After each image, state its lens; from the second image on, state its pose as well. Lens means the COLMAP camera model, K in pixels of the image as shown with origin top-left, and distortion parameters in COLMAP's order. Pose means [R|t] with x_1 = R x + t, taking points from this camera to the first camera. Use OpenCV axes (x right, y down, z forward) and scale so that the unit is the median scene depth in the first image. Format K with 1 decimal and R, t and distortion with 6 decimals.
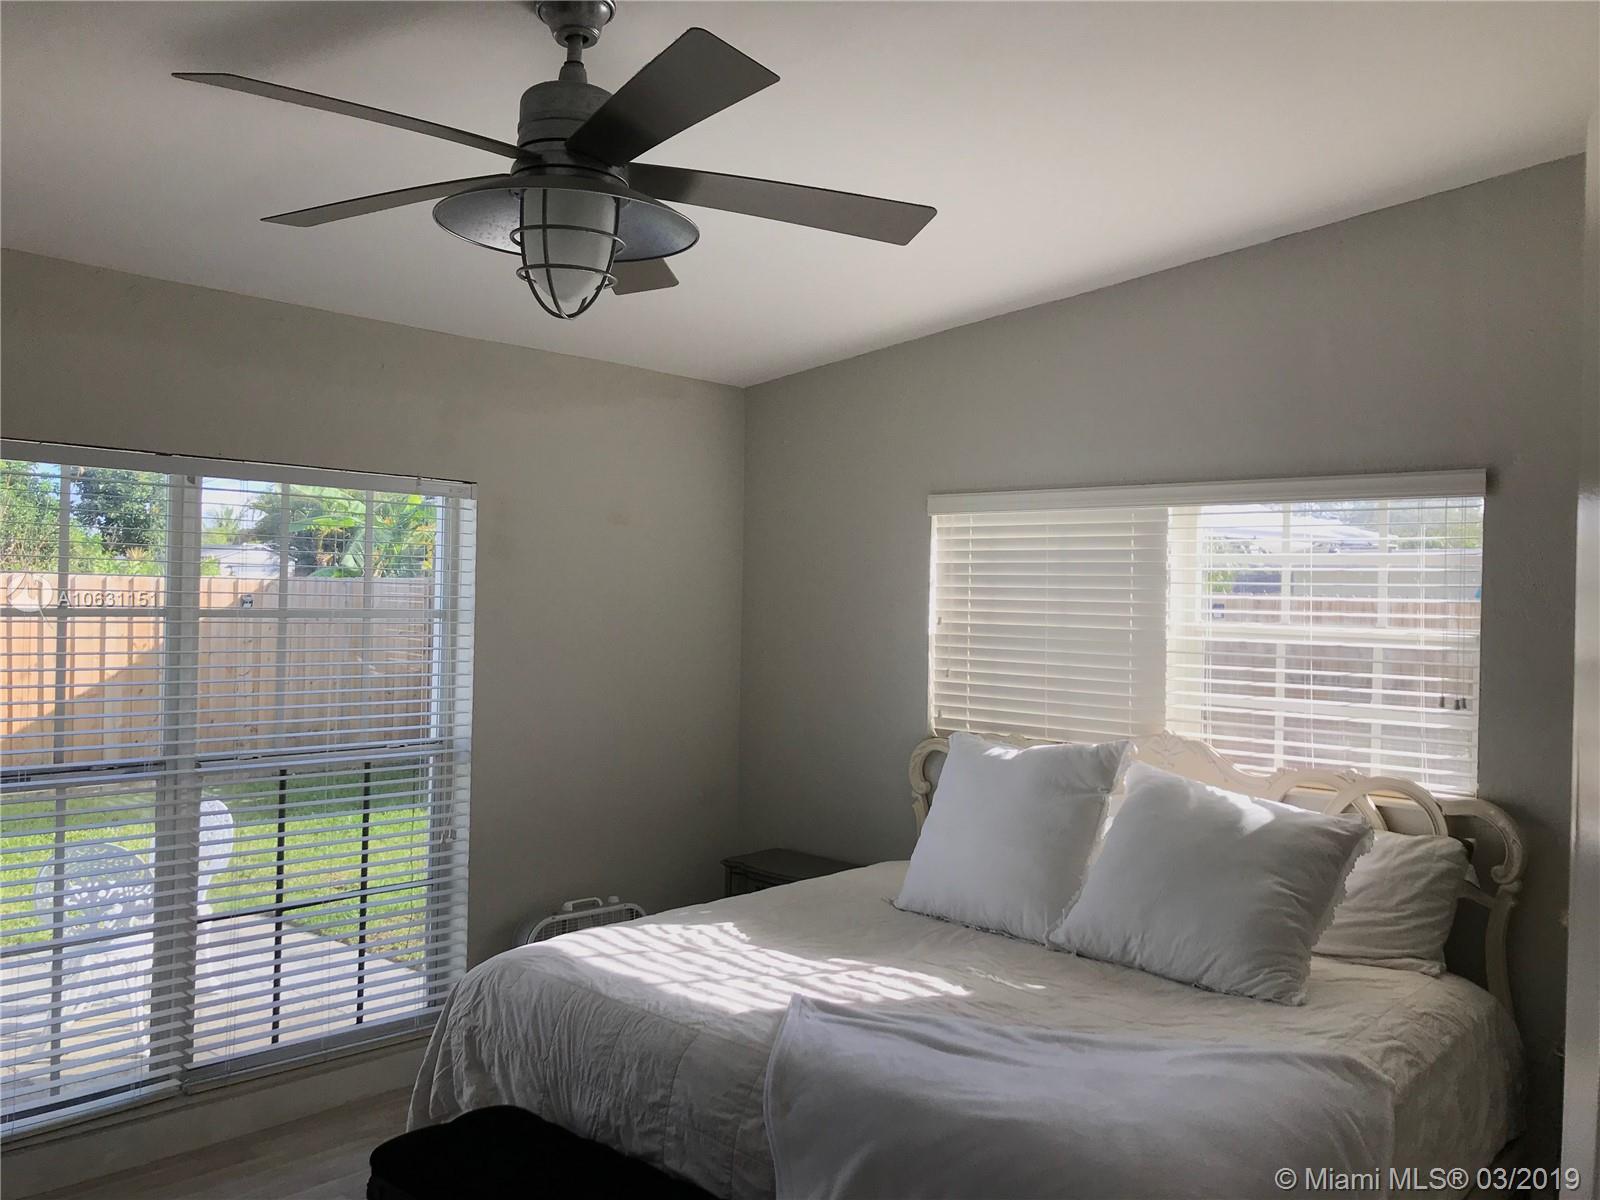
lens RADIAL K [[1299.1, 0, 789.3], [0, 1299.1, 593.5], [0, 0, 1]] dist [0.052884, -0.045817]
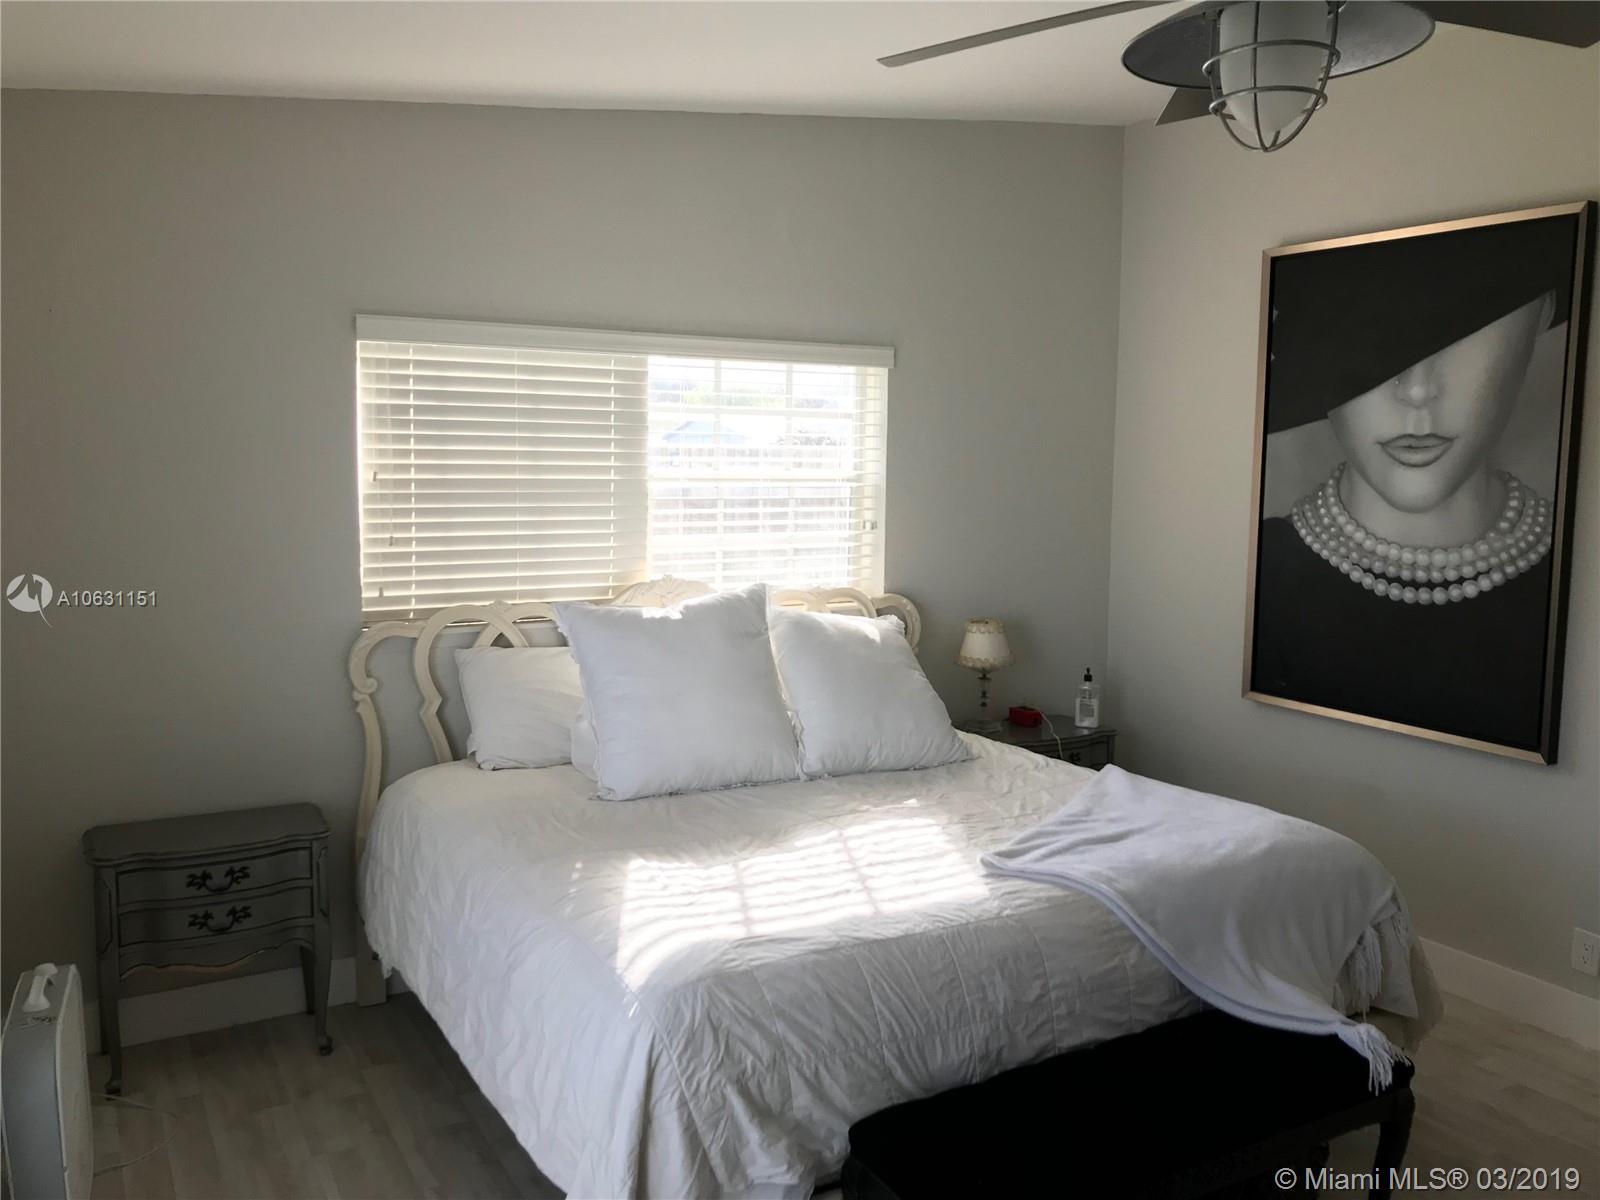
lens RADIAL K [[1299.1, 0, 788.0], [0, 1299.1, 602.0], [0, 0, 1]] dist [0.052884, -0.045817]
pose [[0.300277, -0.127250, 0.945326, -0.730261], [-0.004764, 0.990849, 0.134892, -0.015348], [-0.953840, -0.045009, 0.296923, 0.650258]]
